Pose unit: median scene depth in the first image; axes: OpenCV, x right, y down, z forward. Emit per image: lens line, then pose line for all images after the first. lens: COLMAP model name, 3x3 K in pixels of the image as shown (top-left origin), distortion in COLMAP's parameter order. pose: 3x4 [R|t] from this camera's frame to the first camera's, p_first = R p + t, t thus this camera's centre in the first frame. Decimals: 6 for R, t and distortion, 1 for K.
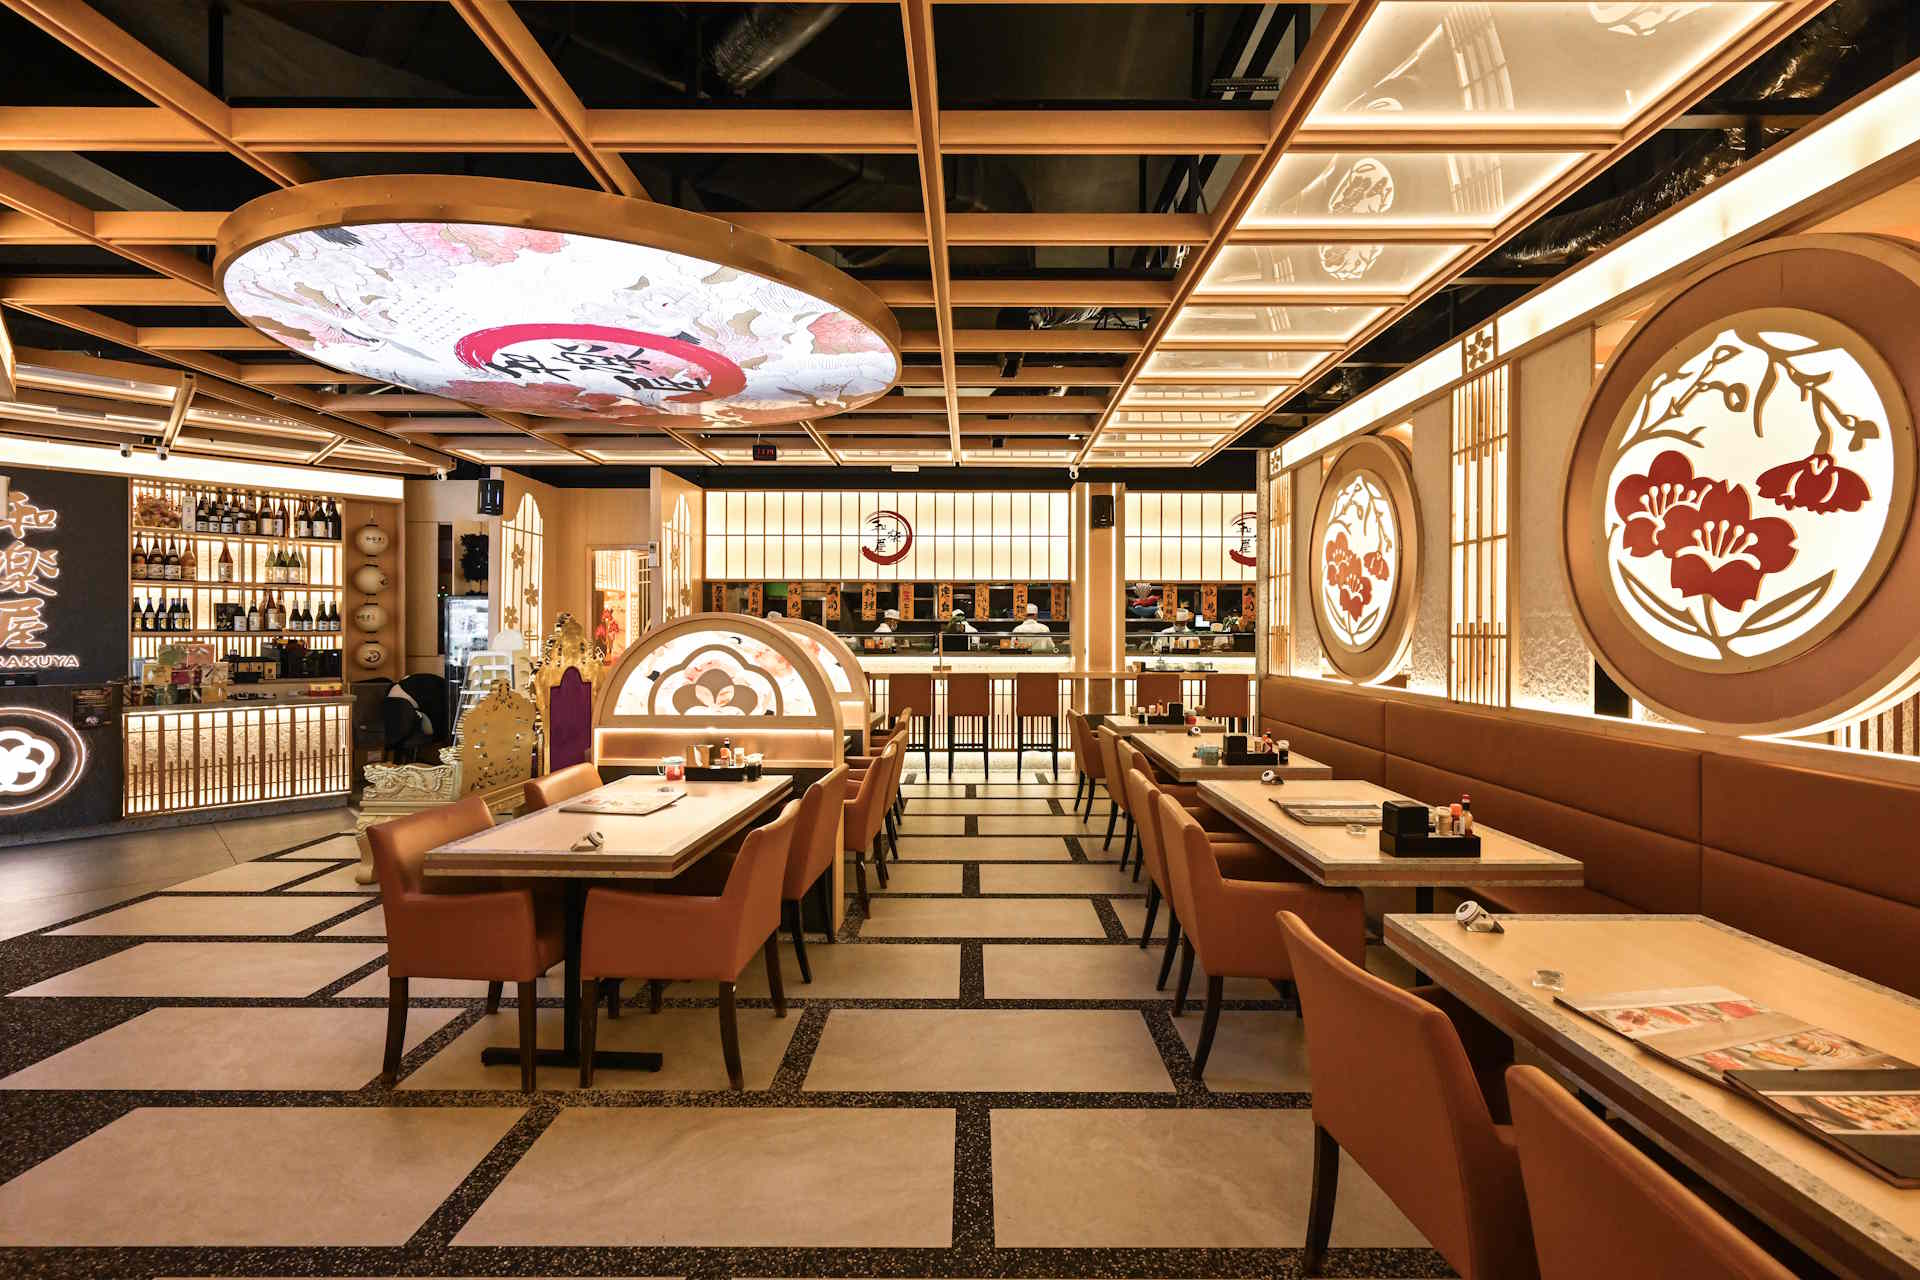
lens RADIAL K [[868.1, 0, 971.8], [0, 868.1, 629.8], [0, 0, 1]] dist [0.000773, 0.000721]
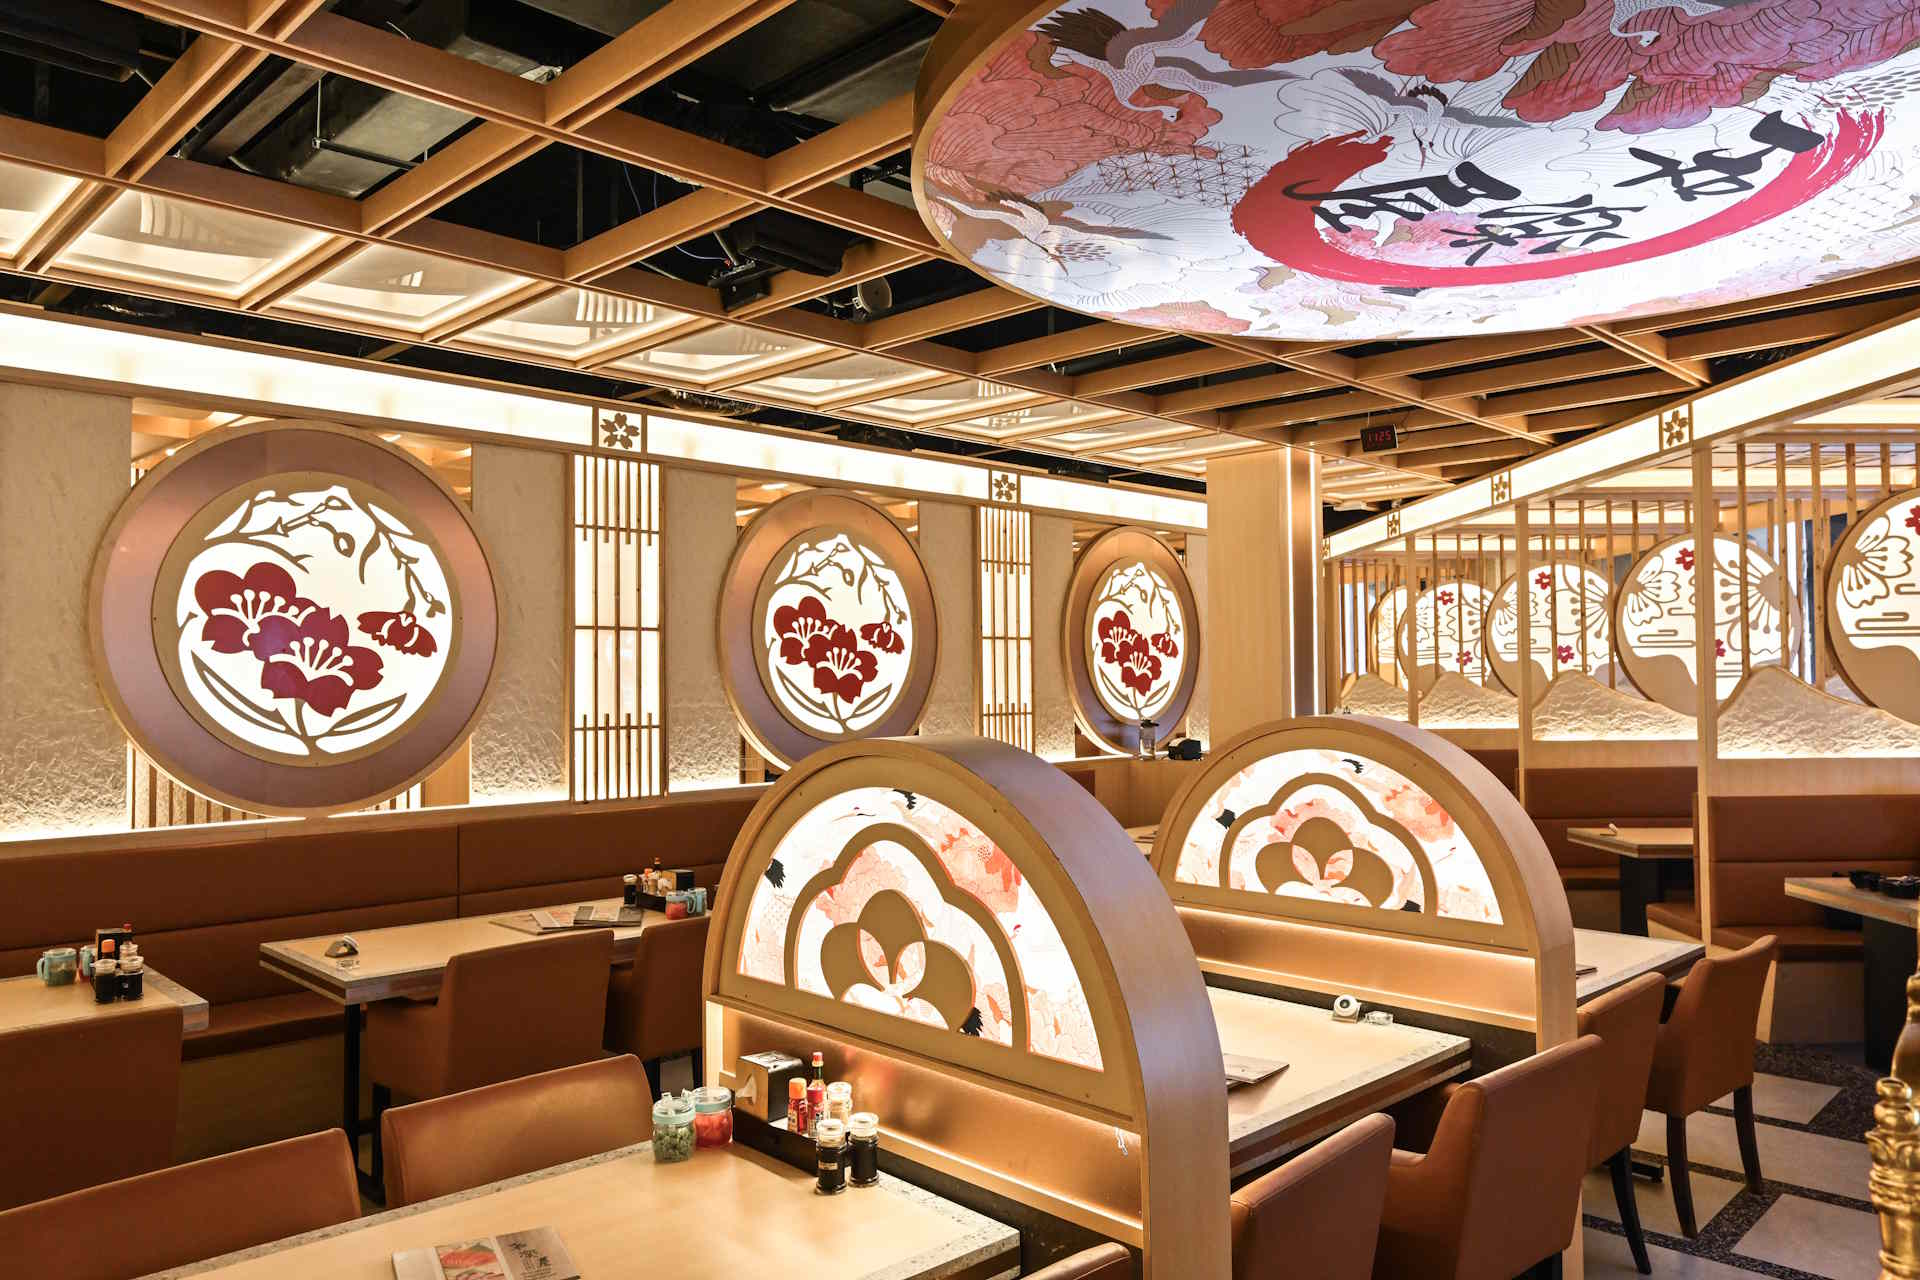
lens RADIAL K [[1328.9, 0, 960.0], [0, 1328.9, 640.0], [0, 0, 1]] dist [-0.003617, 0.000417]
pose [[-0.712660, 0.024629, 0.701077, -0.727116], [0.004932, 0.999535, -0.030100, -0.044017], [-0.701492, -0.017993, -0.712450, 1.801599]]
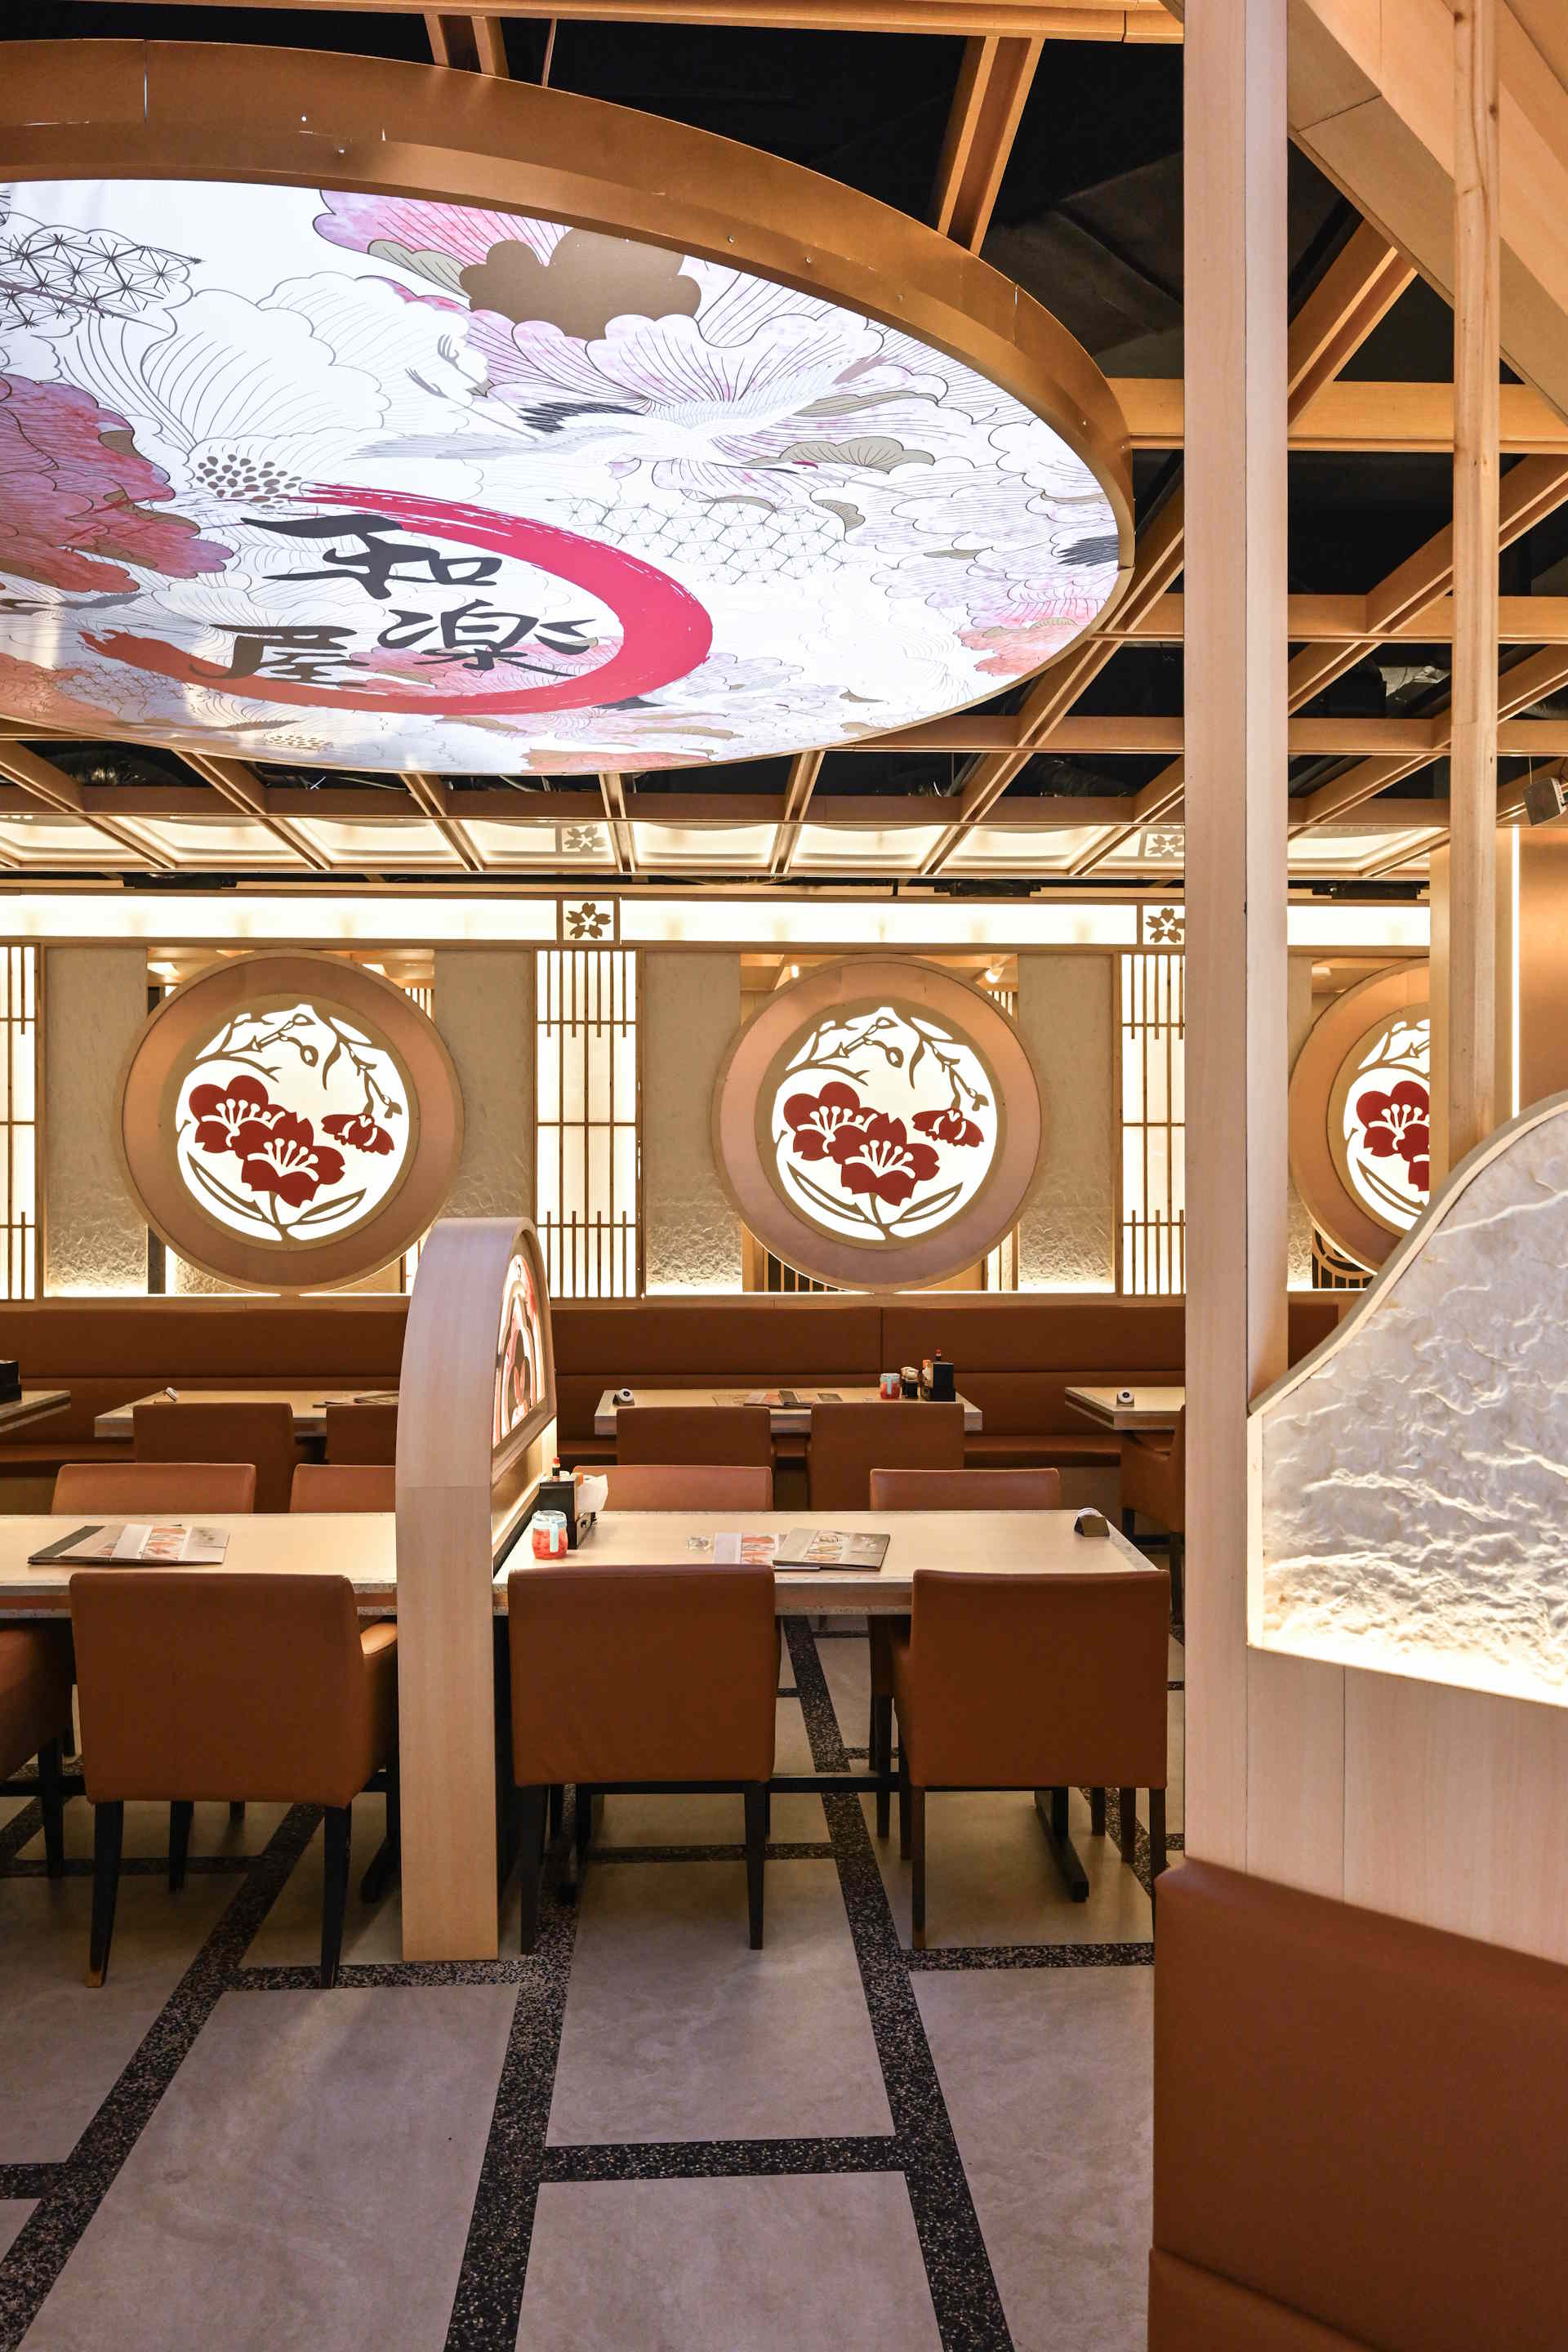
lens RADIAL K [[1693.2, 0, 775.9], [0, 1693.2, 1198.6], [0, 0, 1]] dist [-0.003075, -0.001294]
pose [[-0.051001, -0.010252, 0.998646, -1.276602], [-0.000868, 0.999947, 0.010221, -0.041324], [-0.998698, -0.000345, -0.051007, 0.897316]]
